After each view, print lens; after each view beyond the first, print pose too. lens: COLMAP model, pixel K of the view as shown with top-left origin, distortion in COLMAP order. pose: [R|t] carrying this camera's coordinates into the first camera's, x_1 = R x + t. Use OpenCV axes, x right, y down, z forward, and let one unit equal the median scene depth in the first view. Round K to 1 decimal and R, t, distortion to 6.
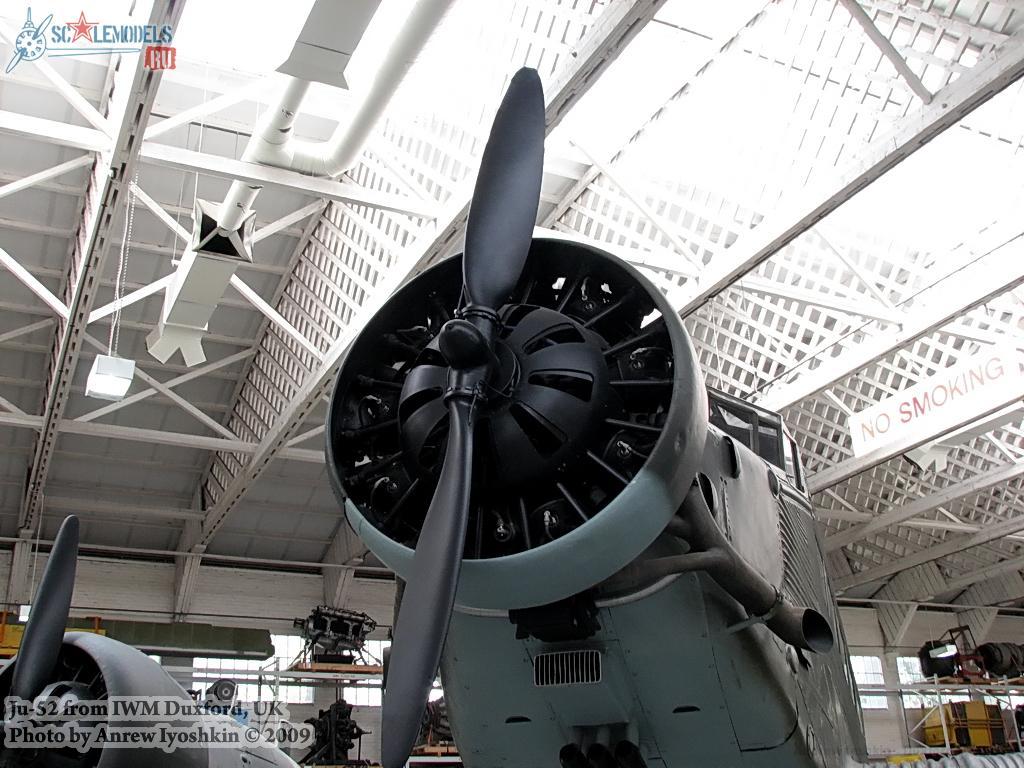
lens RADIAL K [[1109.0, 0, 503.9], [0, 1109.0, 361.8], [0, 0, 1]] dist [-0.209515, 0.298284]
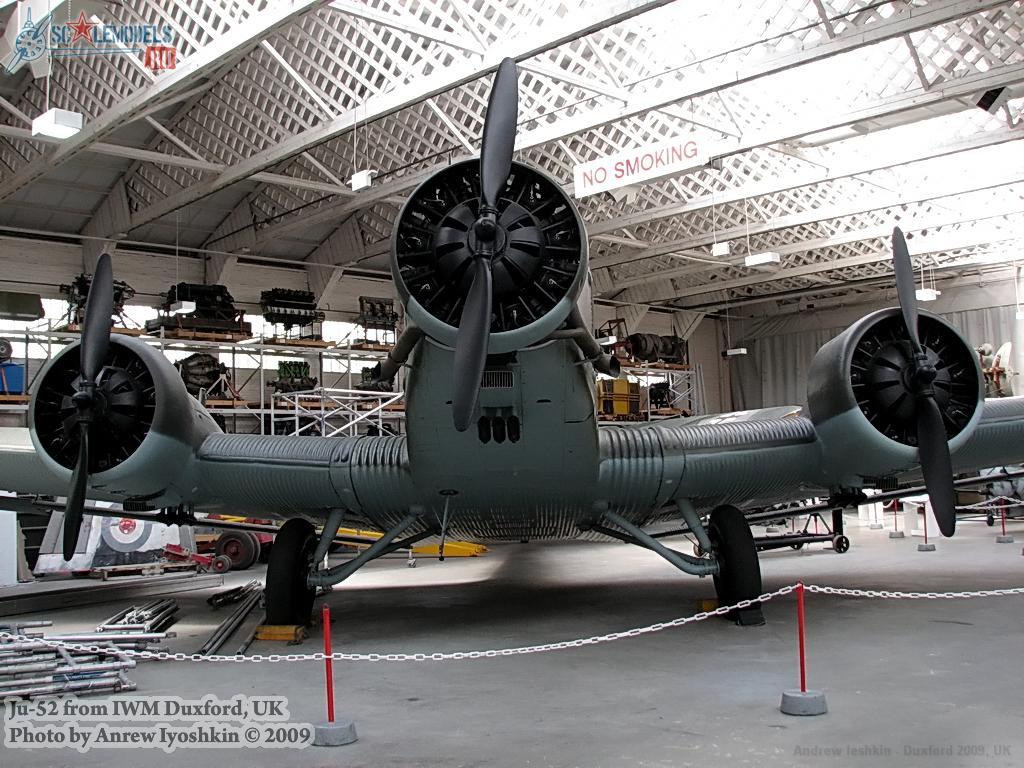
lens RADIAL K [[1109.0, 0, 503.9], [0, 1109.0, 361.8], [0, 0, 1]] dist [-0.209515, 0.298284]
pose [[0.952247, 0.036738, 0.303110, -0.094399], [-0.126573, 0.950915, 0.282384, -0.055800], [-0.277858, -0.307265, 0.910156, -0.143307]]
